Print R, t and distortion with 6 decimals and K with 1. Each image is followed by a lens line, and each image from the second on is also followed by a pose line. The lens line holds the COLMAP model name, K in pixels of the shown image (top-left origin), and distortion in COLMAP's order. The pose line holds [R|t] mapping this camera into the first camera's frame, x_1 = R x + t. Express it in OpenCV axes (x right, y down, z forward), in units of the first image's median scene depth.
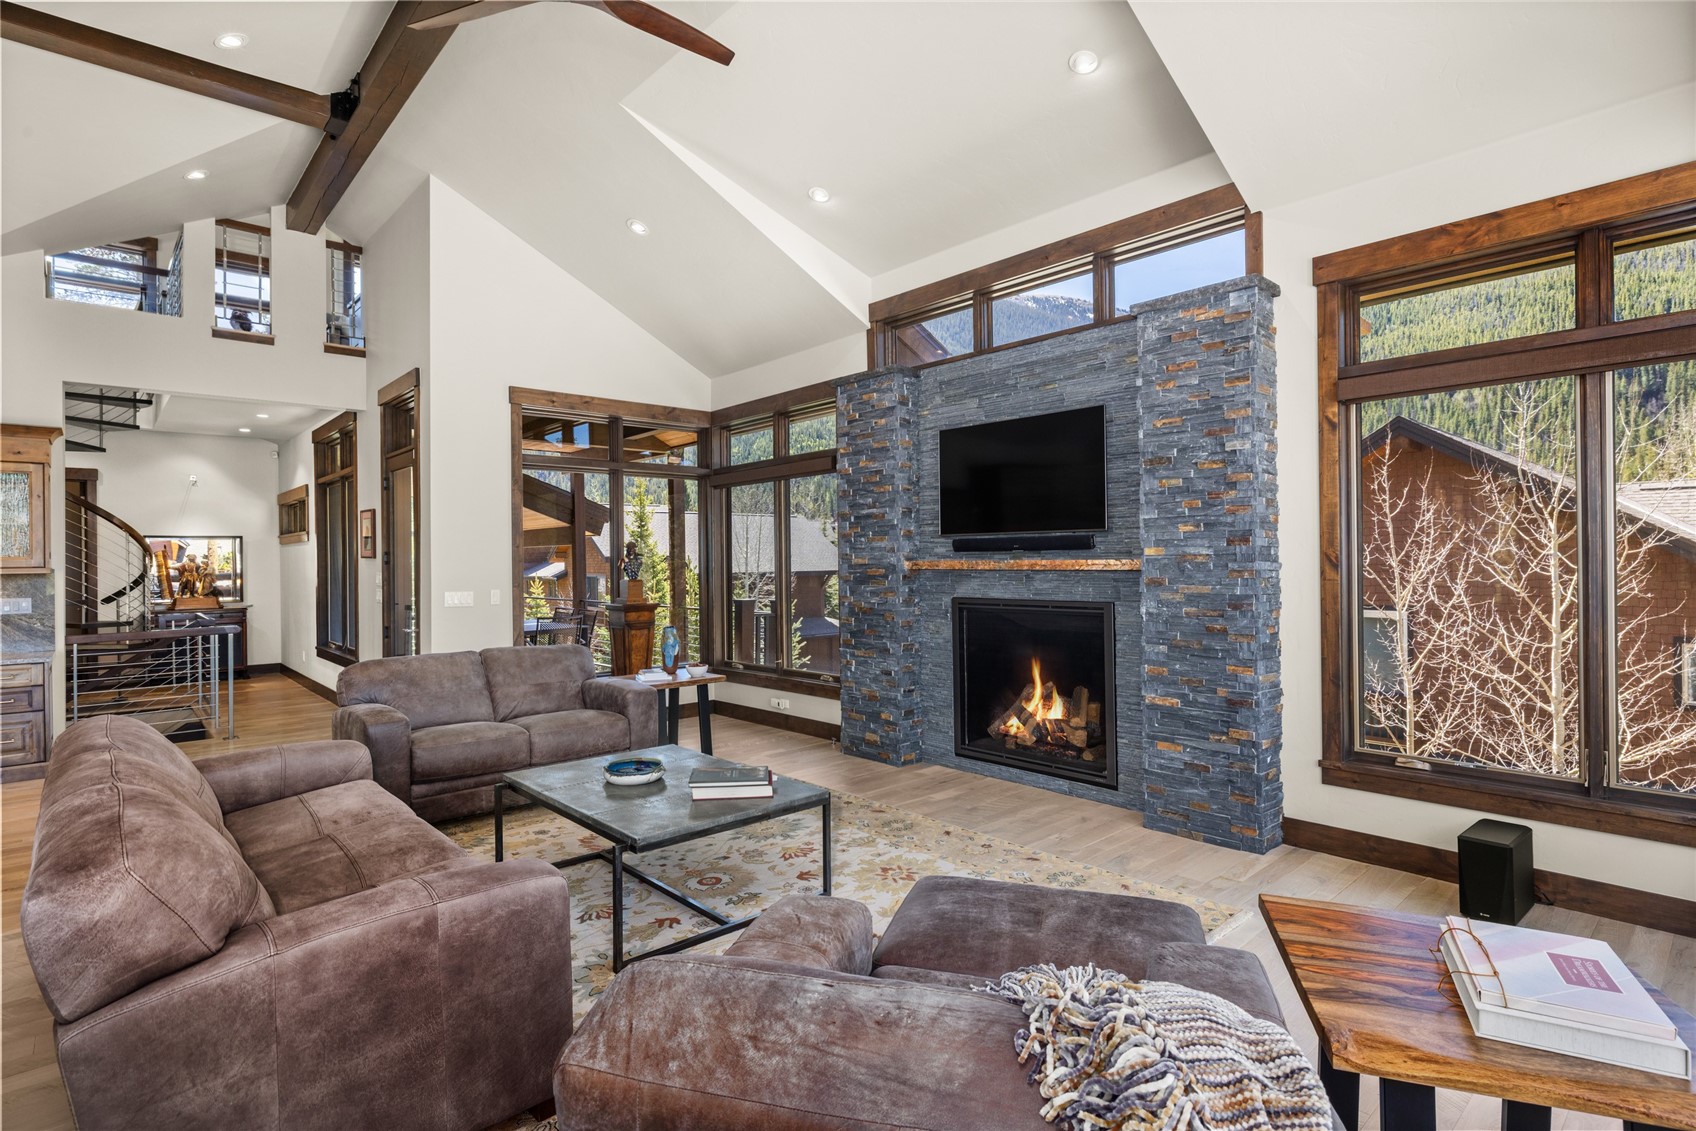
lens RADIAL K [[841.5, 0, 848.0], [0, 841.5, 565.5], [0, 0, 1]] dist [-0.004286, -0.000376]
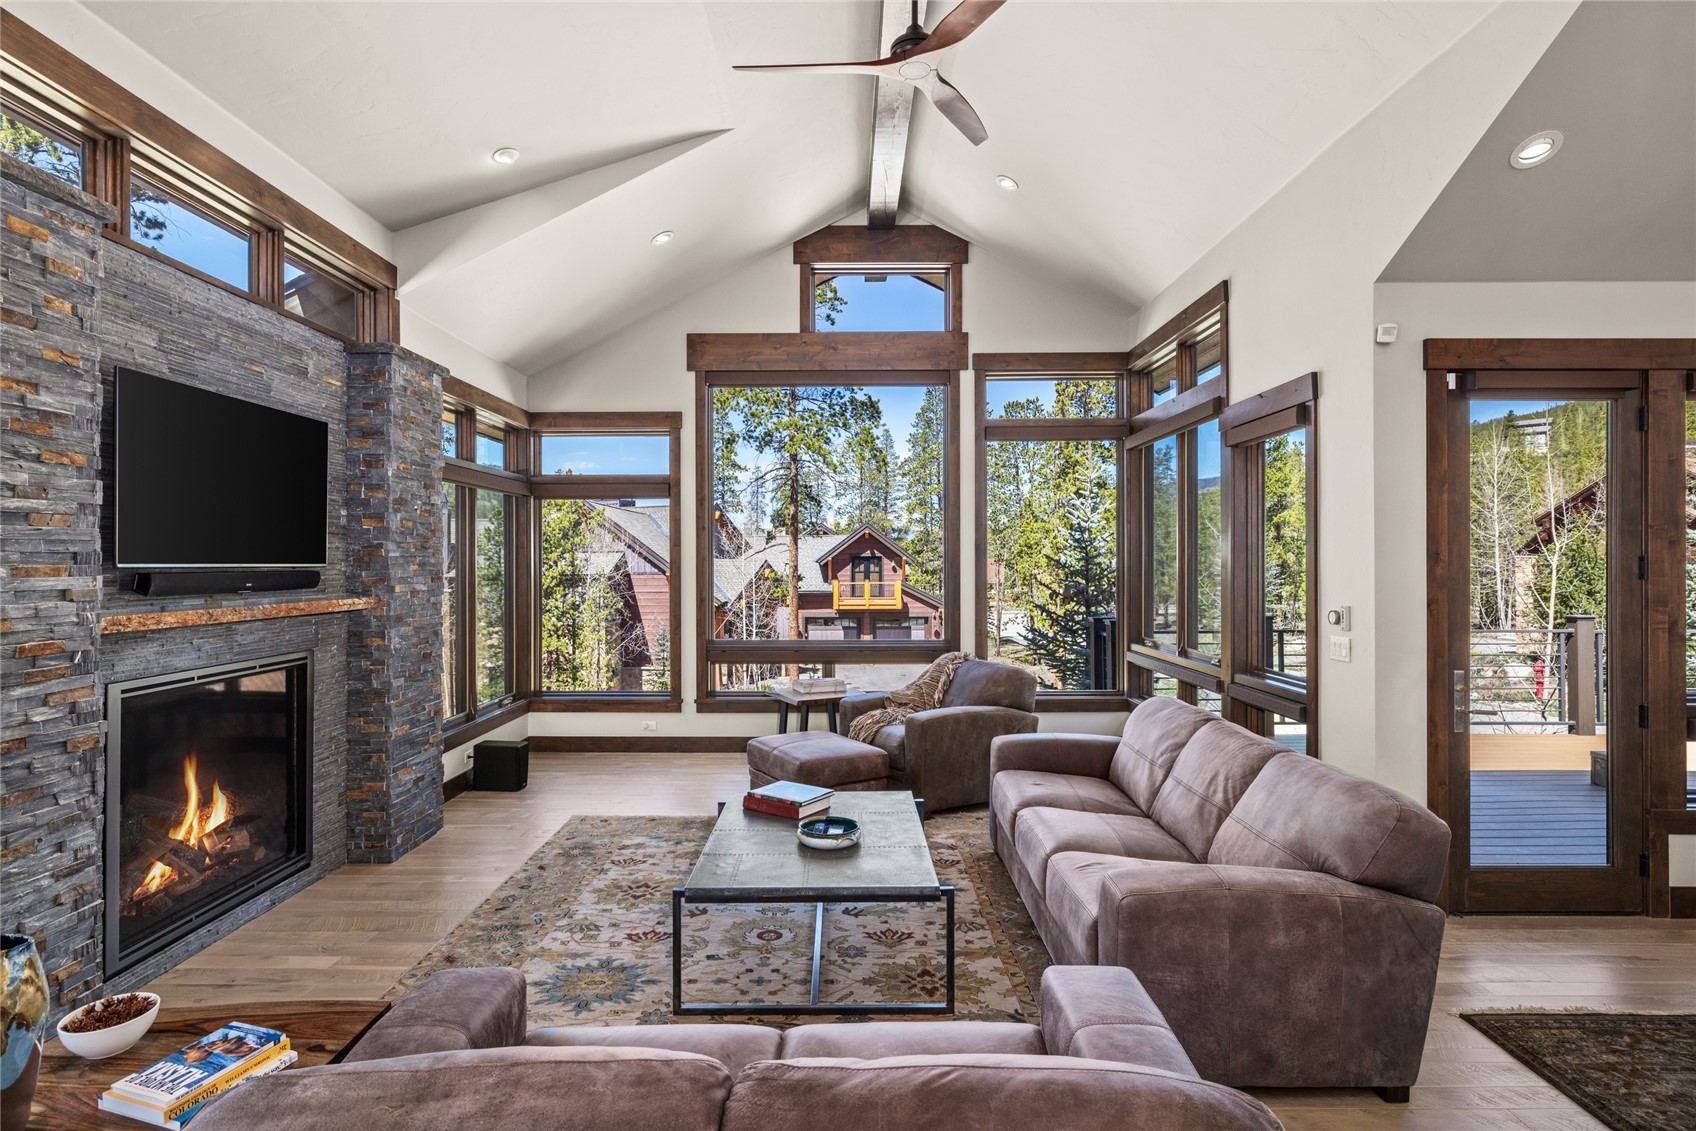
lens RADIAL K [[866.7, 0, 849.7], [0, 866.7, 562.3], [0, 0, 1]] dist [0.000973, -0.000366]
pose [[-0.743734, 0.011876, 0.668370, -0.683888], [0.015070, 0.999886, -0.000997, -0.035429], [-0.668305, 0.009331, -0.743828, 1.274110]]
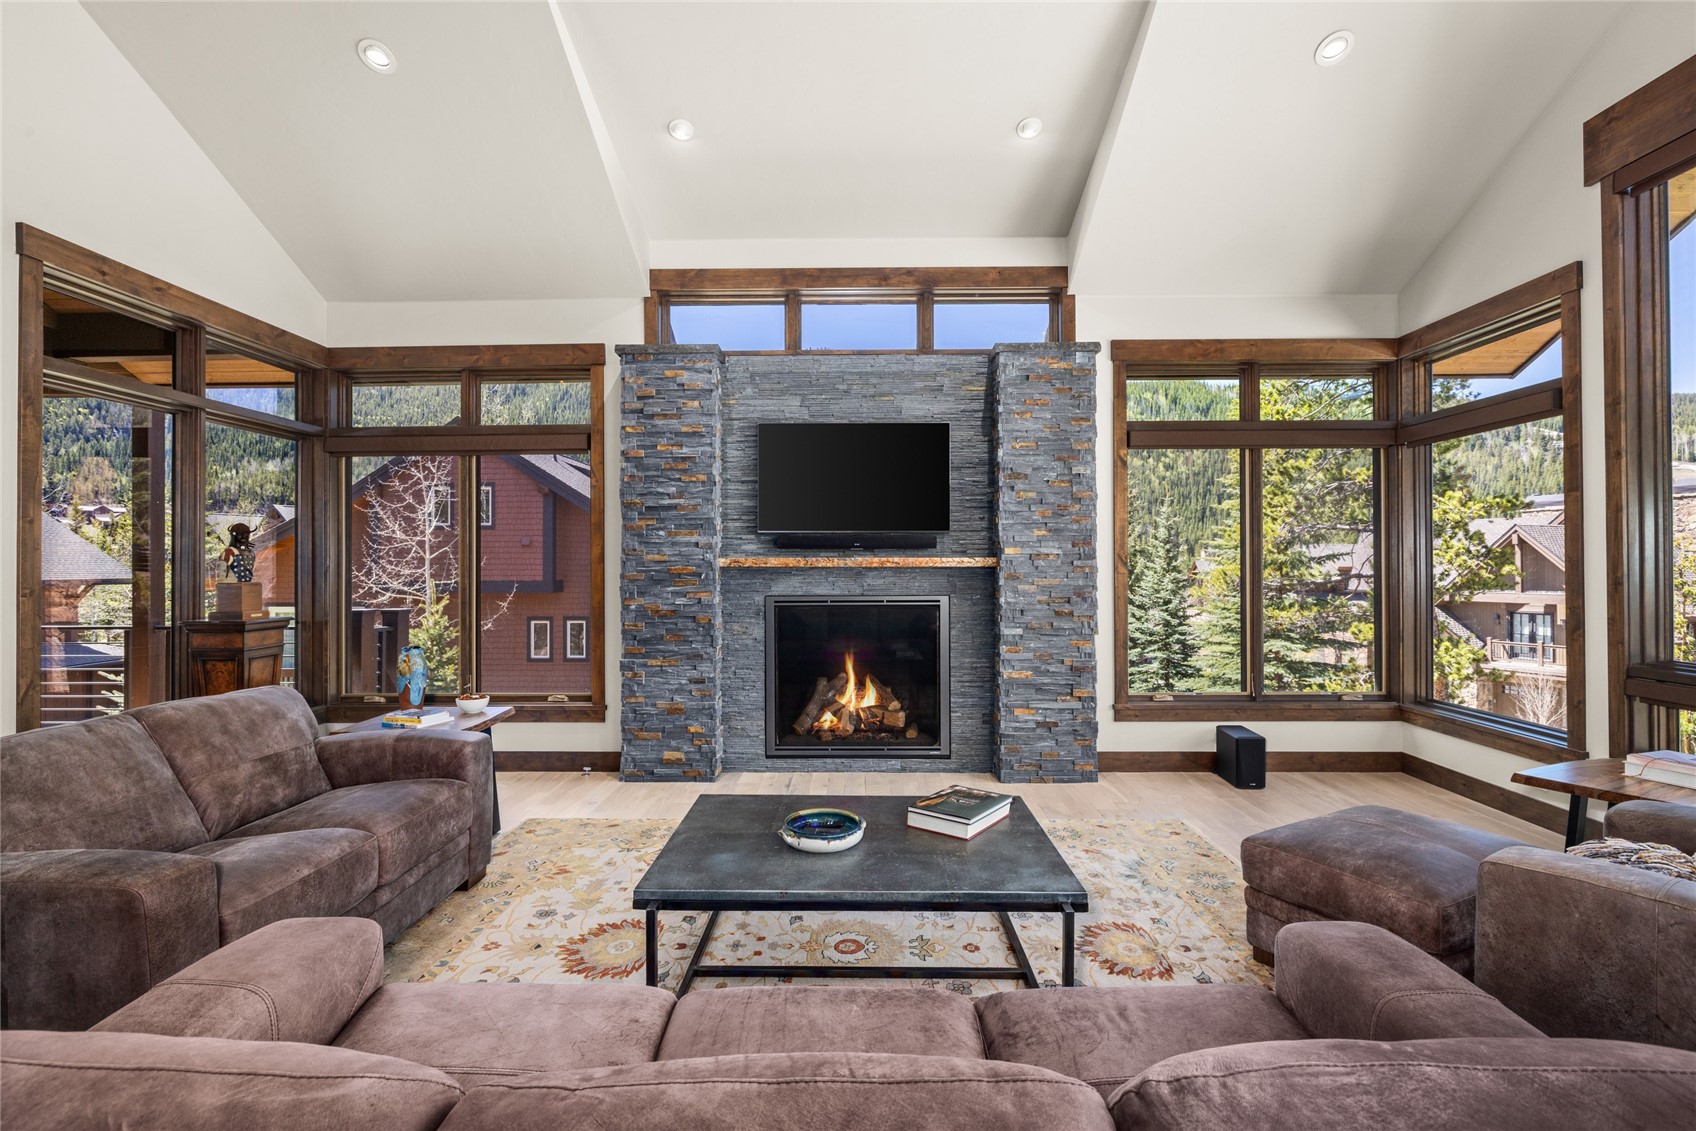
lens RADIAL K [[765.6, 0, 849.3], [0, 765.6, 562.8], [0, 0, 1]] dist [-0.001966, 0.000045]
pose [[0.679745, 0.012094, 0.733349, -0.537124], [-0.000065, 0.999865, -0.016429, 0.016470], [-0.733448, 0.011120, 0.679654, 0.381288]]
